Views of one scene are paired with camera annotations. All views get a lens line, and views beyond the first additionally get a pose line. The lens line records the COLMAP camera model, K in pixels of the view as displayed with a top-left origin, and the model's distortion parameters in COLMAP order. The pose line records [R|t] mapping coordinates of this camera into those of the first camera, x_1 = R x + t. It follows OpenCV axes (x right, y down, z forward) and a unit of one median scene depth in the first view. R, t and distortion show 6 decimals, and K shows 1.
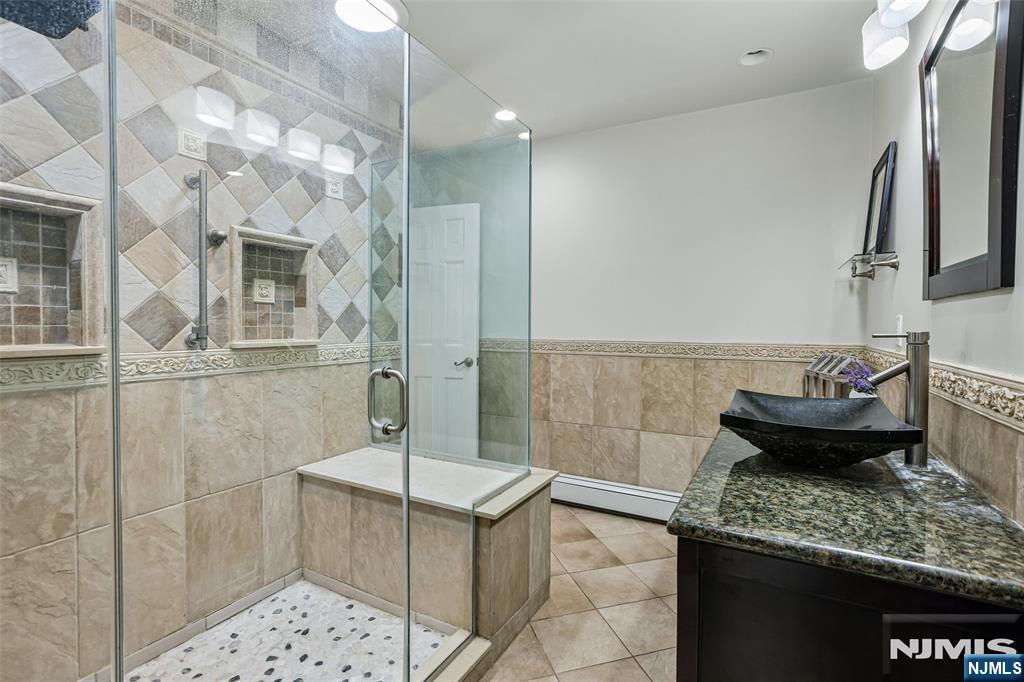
lens RADIAL K [[466.3, 0, 512.0], [0, 466.3, 335.9], [0, 0, 1]] dist [0.000858, 0.000145]
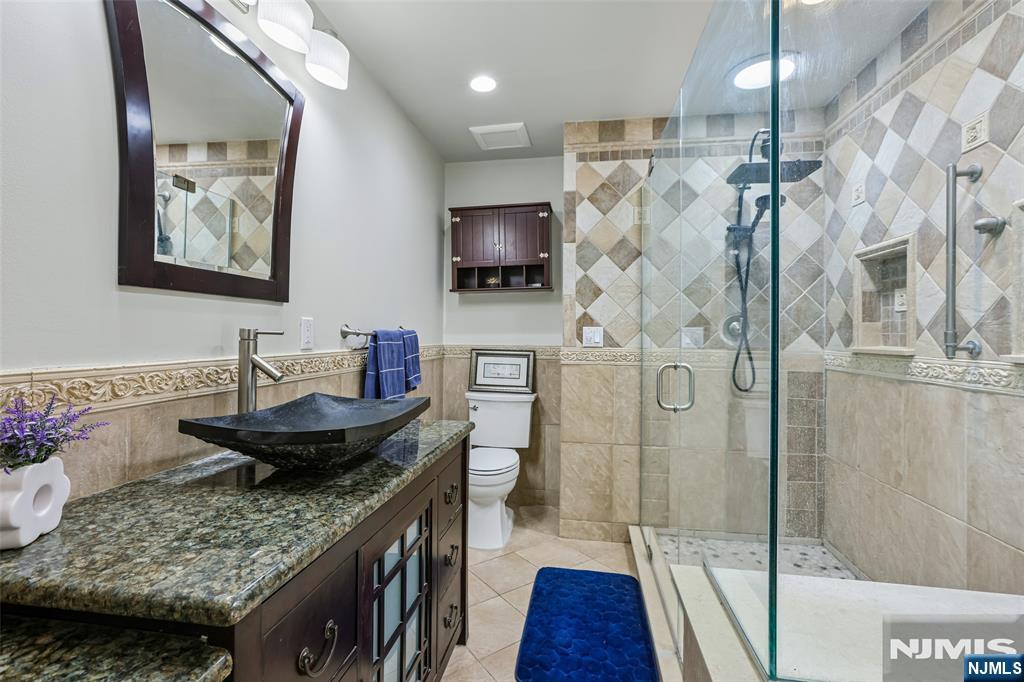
lens RADIAL K [[466.3, 0, 511.6], [0, 466.3, 334.5], [0, 0, 1]] dist [0.000858, 0.000145]
pose [[-0.937512, -0.011330, -0.347769, 0.471153], [-0.019744, 0.999592, 0.020659, -0.020138], [0.347393, 0.026235, -0.937352, 1.545144]]
